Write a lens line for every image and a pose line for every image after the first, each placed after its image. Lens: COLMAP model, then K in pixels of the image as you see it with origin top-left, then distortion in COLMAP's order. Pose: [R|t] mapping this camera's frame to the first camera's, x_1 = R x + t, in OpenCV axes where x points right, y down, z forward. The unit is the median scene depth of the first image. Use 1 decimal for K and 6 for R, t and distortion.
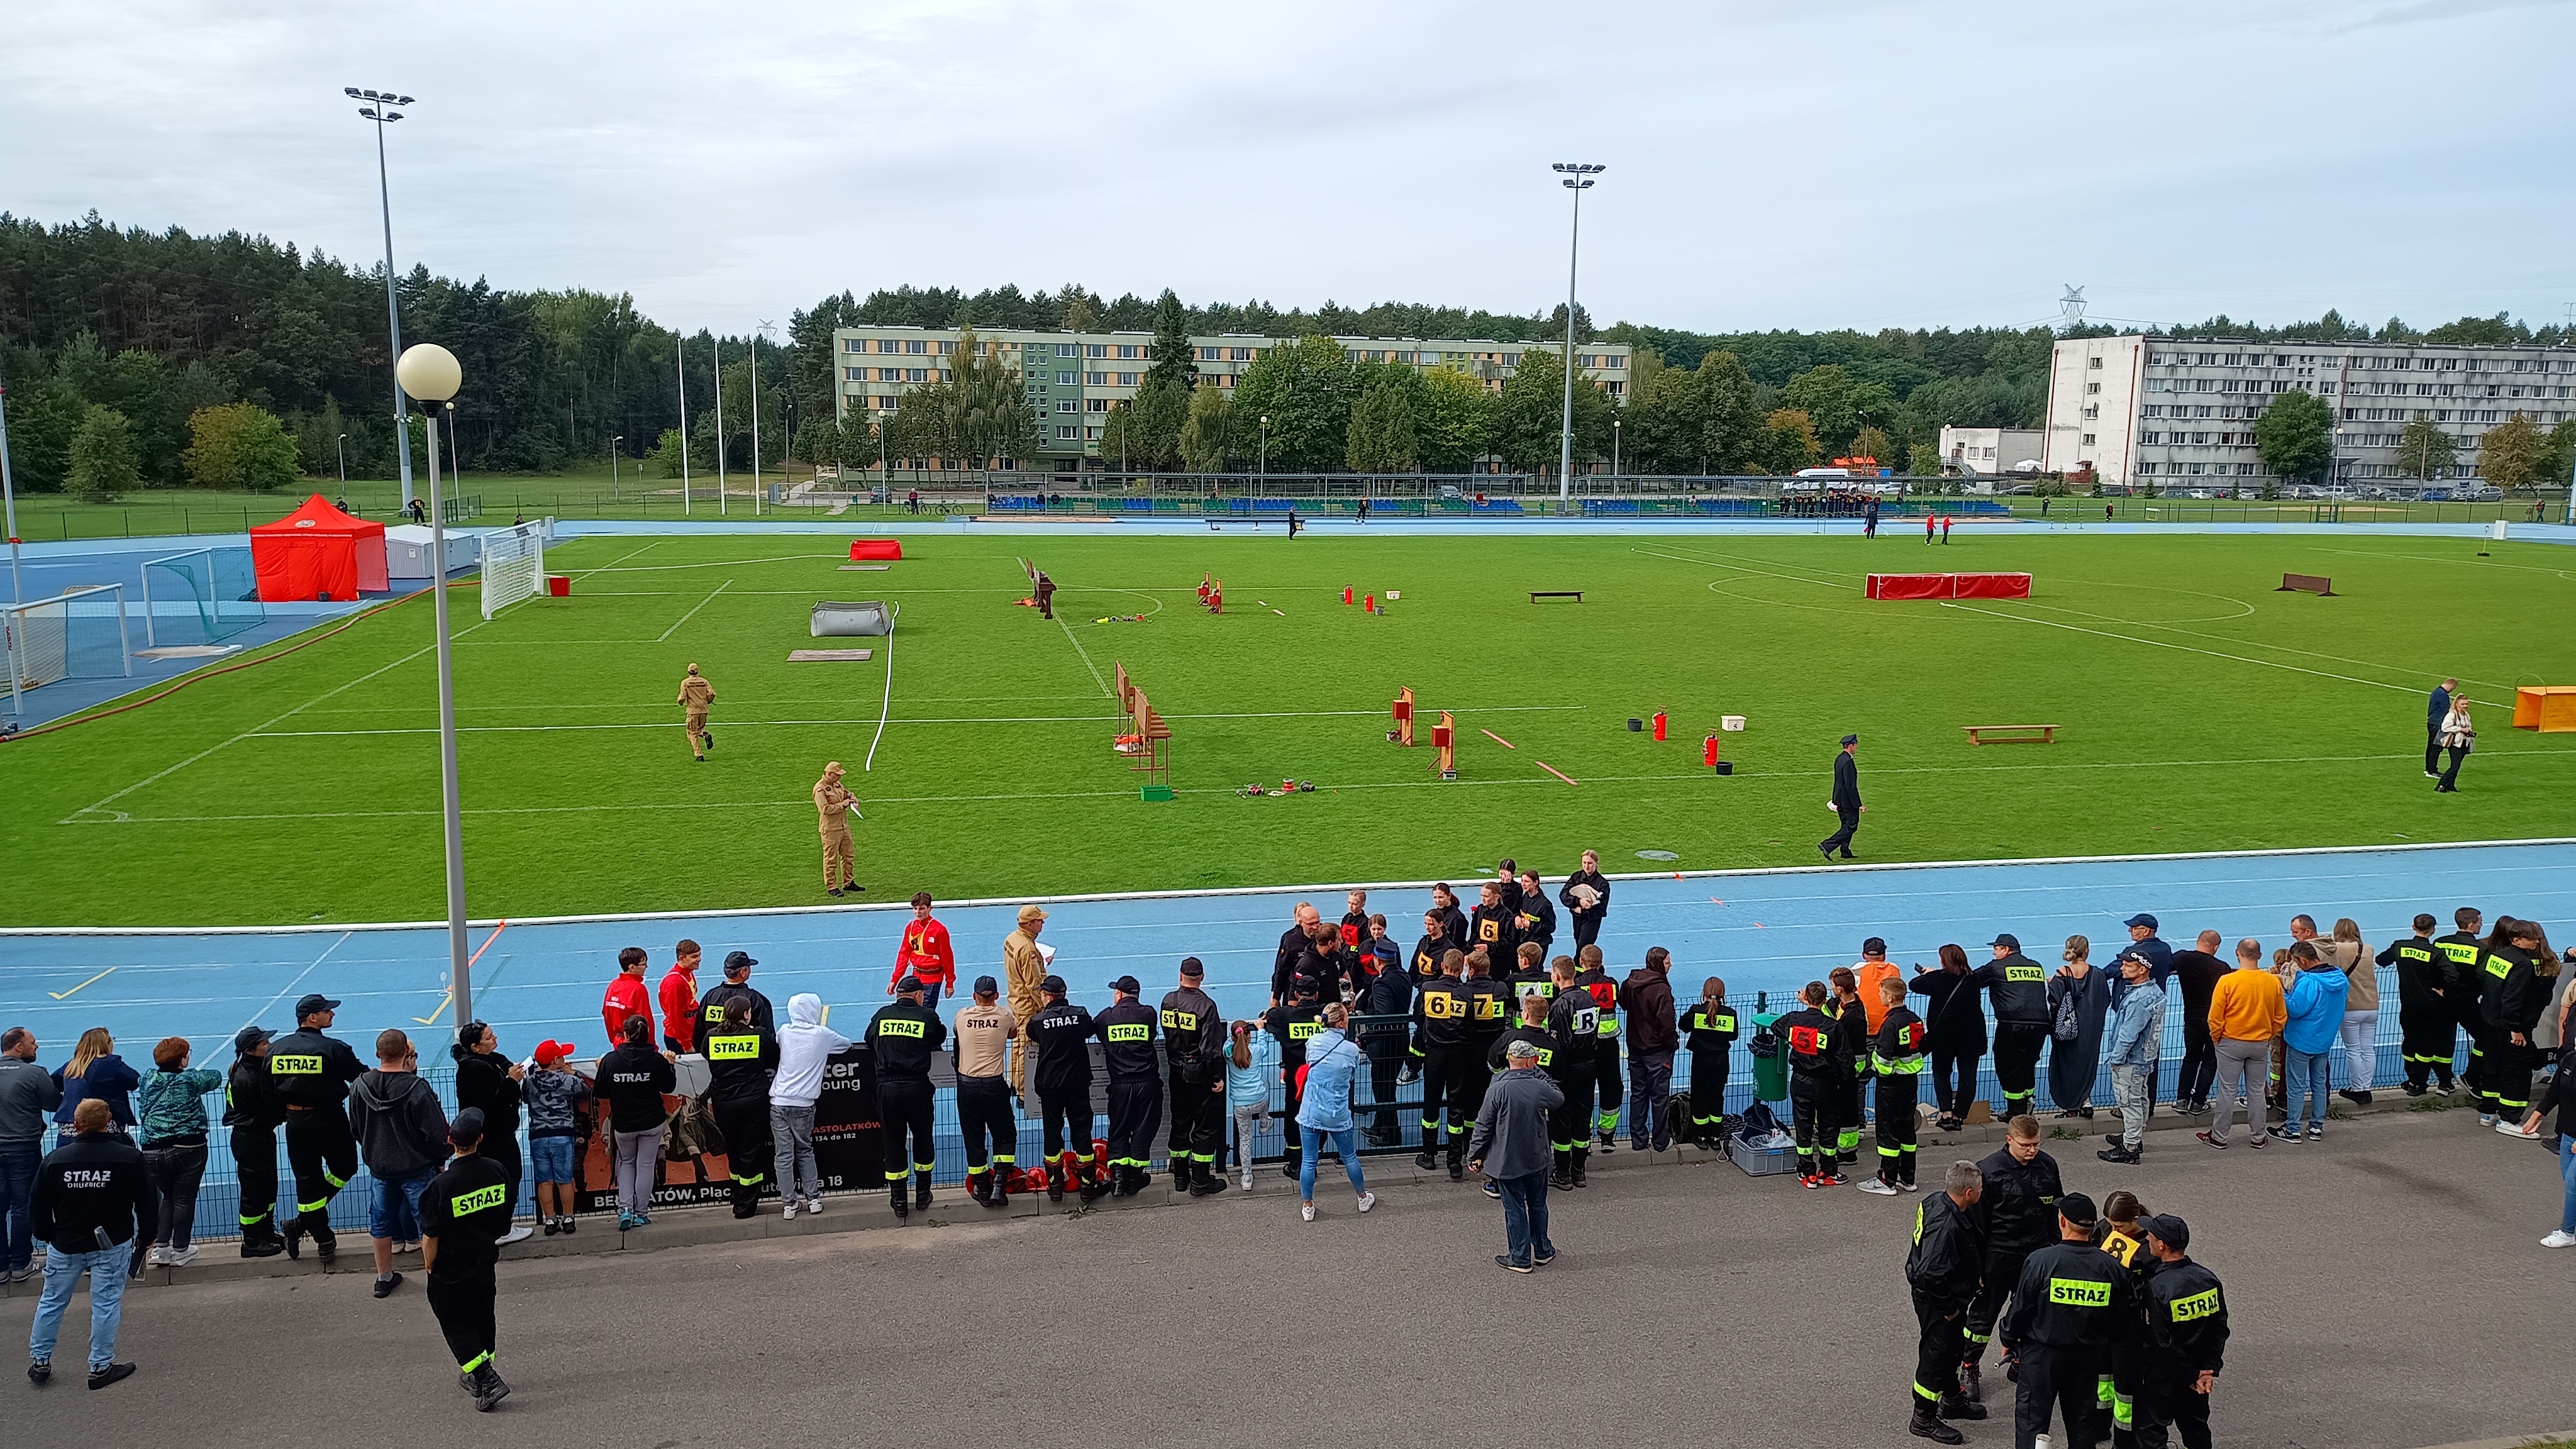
lens RADIAL K [[1752.5, 0, 1267.6], [0, 1752.5, 689.6], [0, 0, 1]] dist [0.044178, -0.045444]
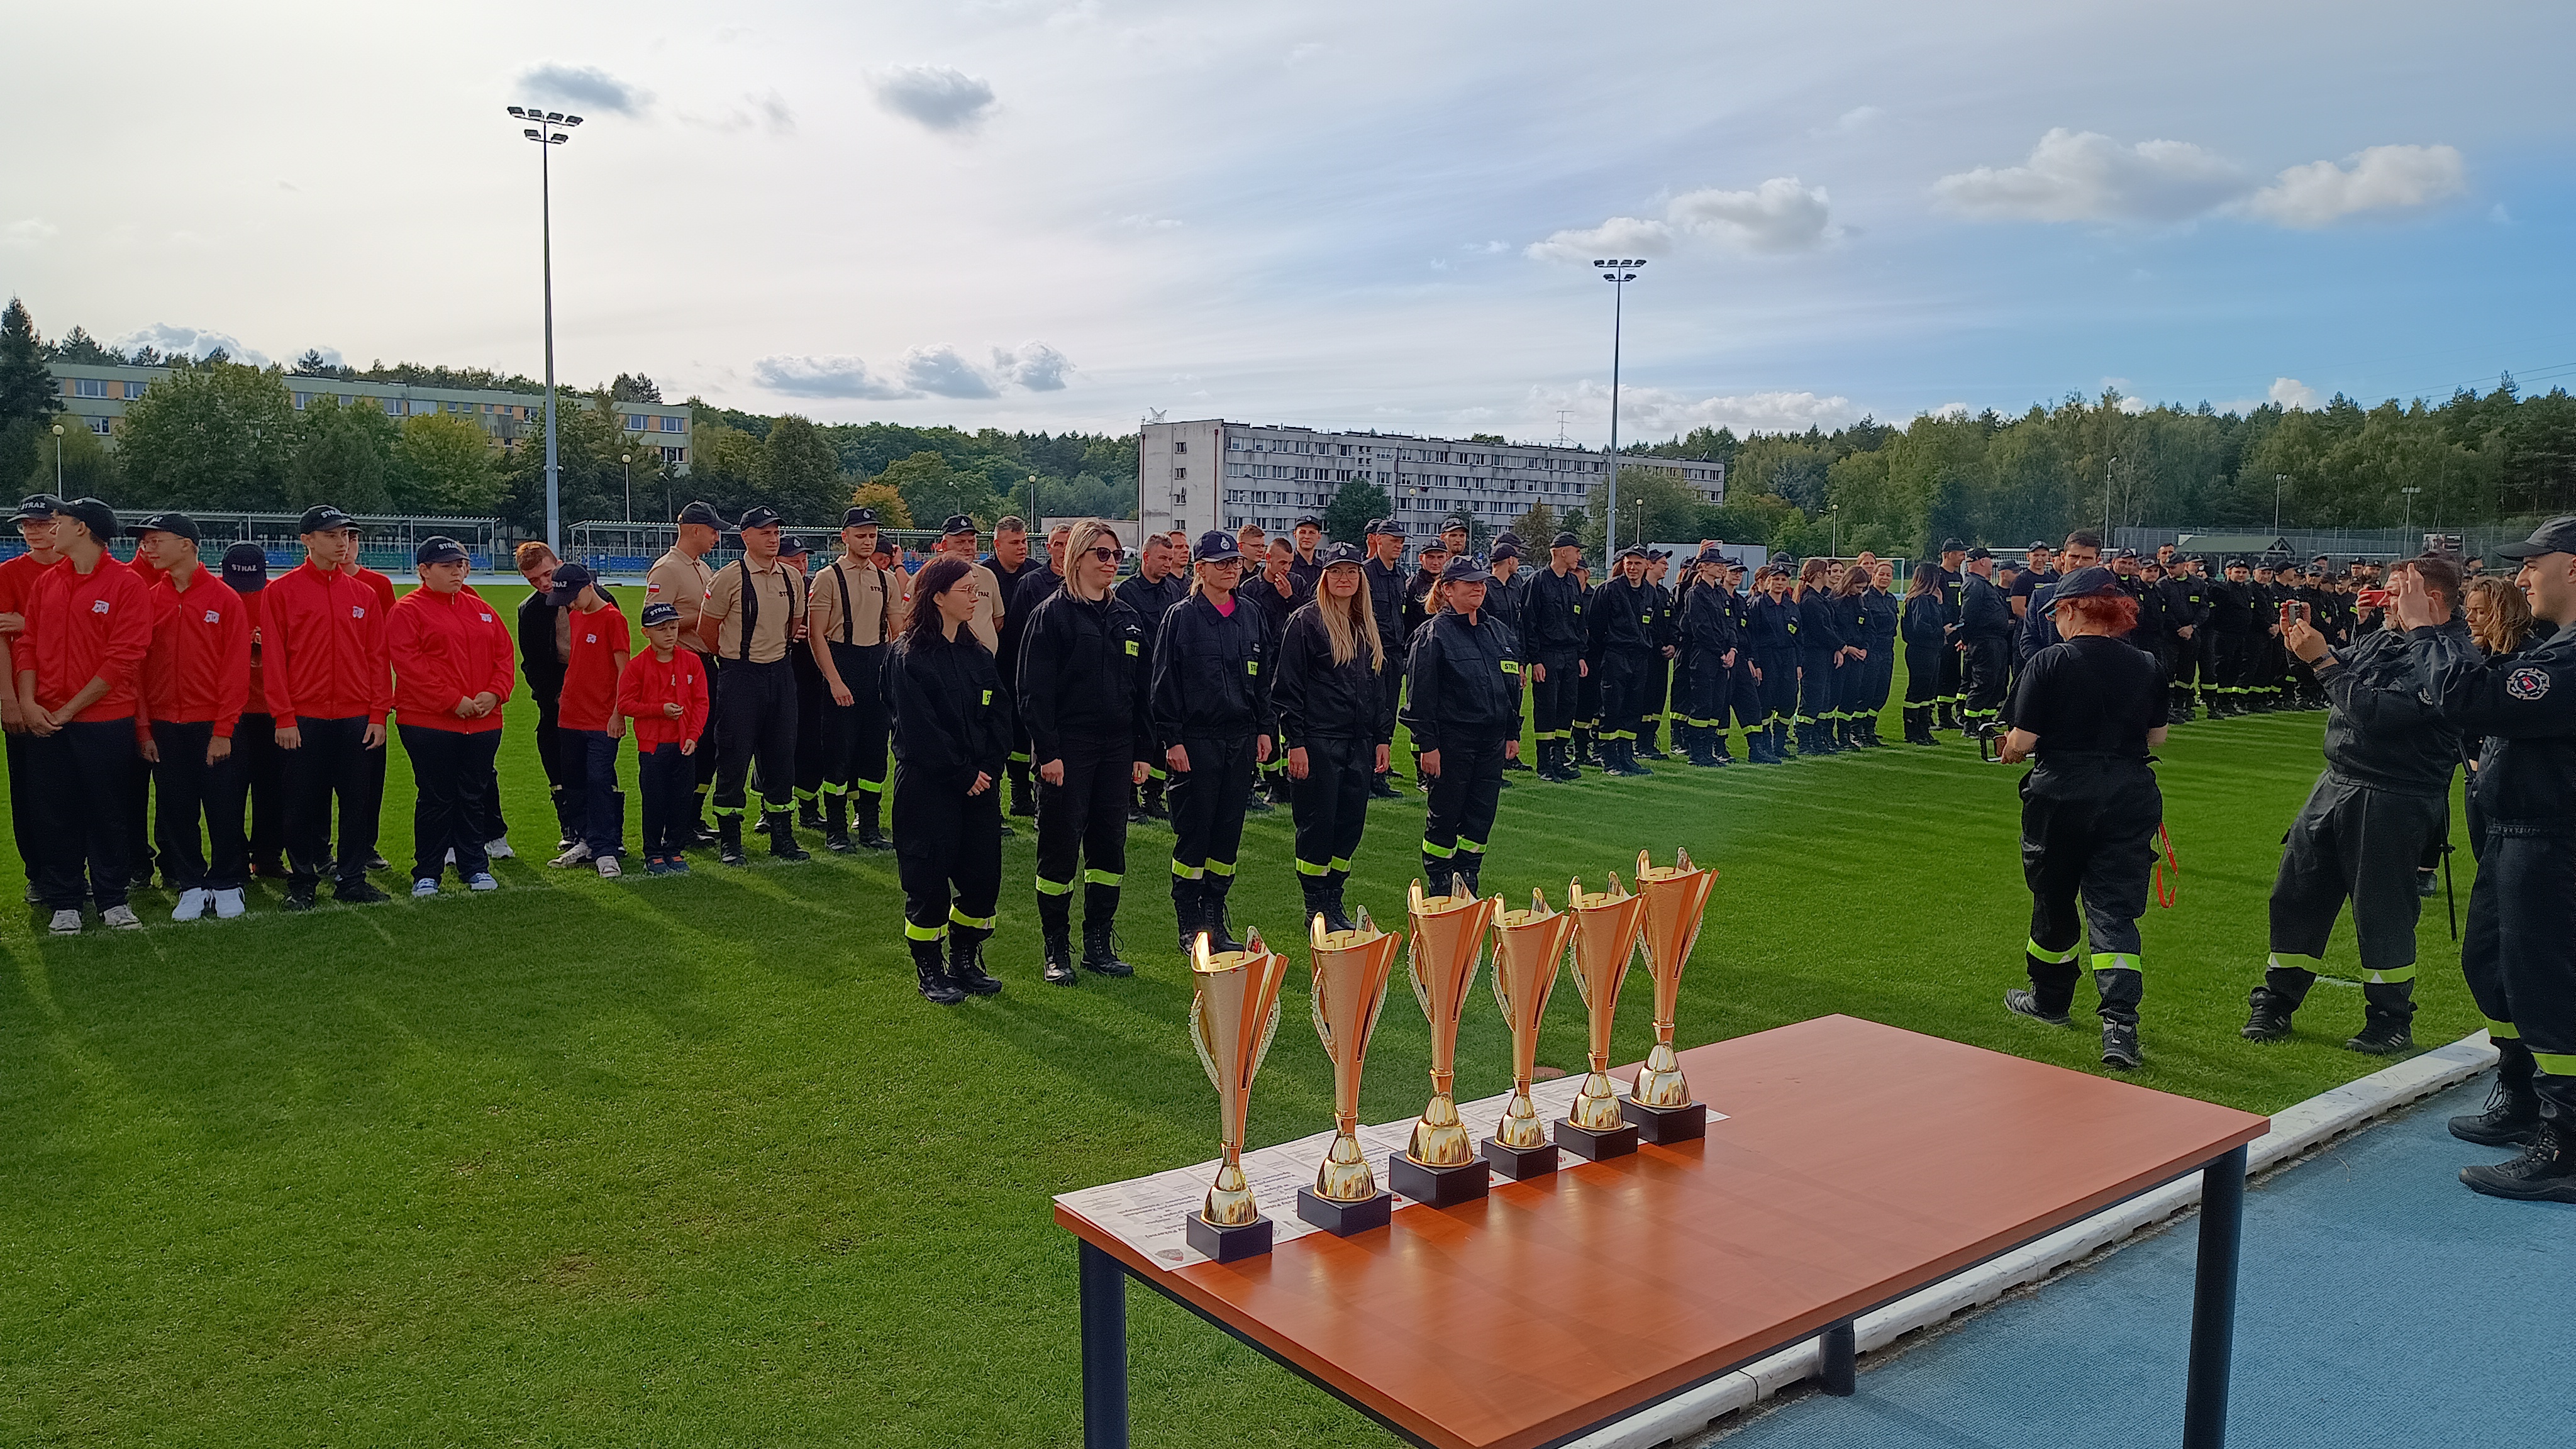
lens RADIAL K [[1752.5, 0, 1284.8], [0, 1752.5, 709.0], [0, 0, 1]] dist [0.044178, -0.045444]
pose [[0.882403, -0.032932, 0.469340, 0.056947], [0.061473, 0.997066, -0.045614, 0.007886], [-0.466461, 0.069102, 0.881839, 0.122456]]
